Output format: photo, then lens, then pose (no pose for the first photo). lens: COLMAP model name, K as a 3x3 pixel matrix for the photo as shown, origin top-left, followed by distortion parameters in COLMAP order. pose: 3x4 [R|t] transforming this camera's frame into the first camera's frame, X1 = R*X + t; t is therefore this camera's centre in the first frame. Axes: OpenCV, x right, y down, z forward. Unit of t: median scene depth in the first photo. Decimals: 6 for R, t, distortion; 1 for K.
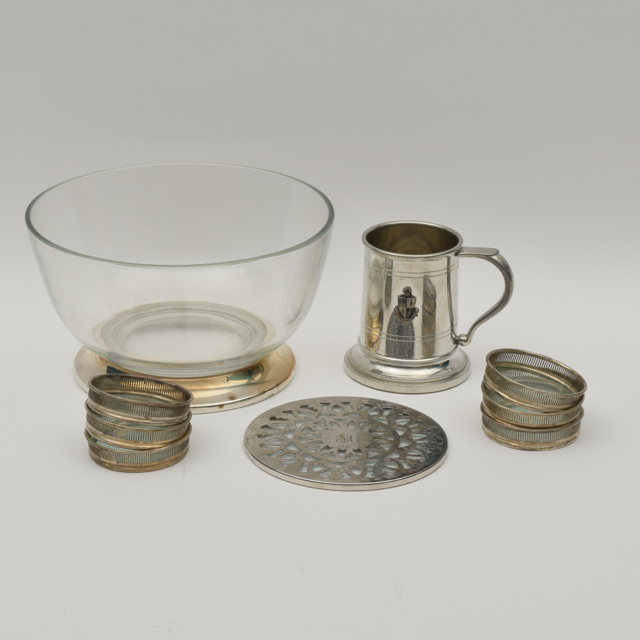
lens RADIAL K [[2212.8, 0, 320.3], [0, 2212.8, 319.1], [0, 0, 1]] dist [0.279359, 0.000000]
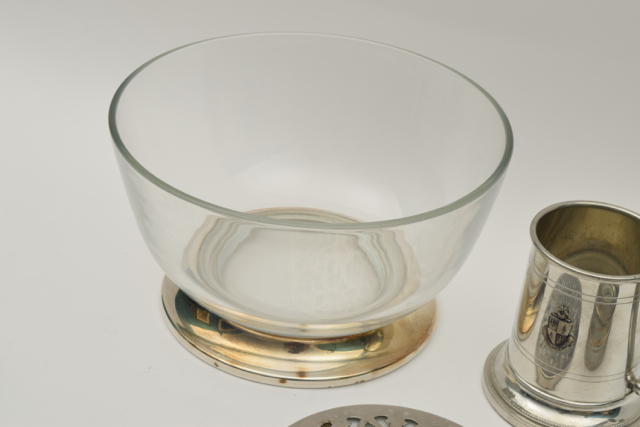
lens RADIAL K [[1428.8, 0, 316.1], [0, 1428.8, 215.4], [0, 0, 1]] dist [0.053541, 0.000000]
pose [[0.887565, 0.292650, -0.355786, 0.122906], [-0.233948, 0.951636, 0.199142, -0.114586], [0.396857, -0.093516, 0.913104, 0.547073]]
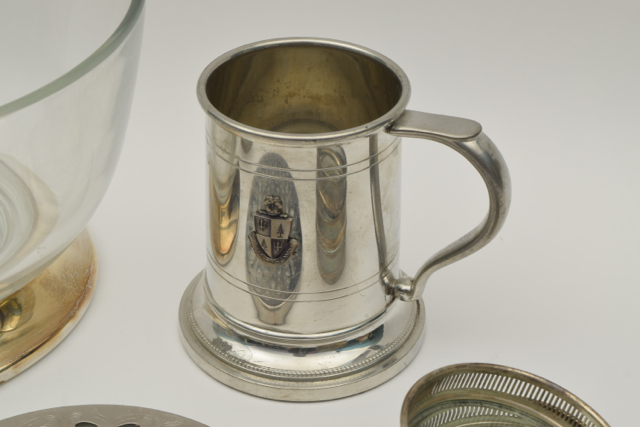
lens RADIAL K [[1428.8, 0, 316.5], [0, 1428.8, 210.4], [0, 0, 1]] dist [0.053541, 0.000000]
pose [[0.985341, 0.086126, -0.147261, 0.092270], [-0.057242, 0.980078, 0.190186, -0.068904], [0.160707, -0.178969, 0.970641, 0.703937]]
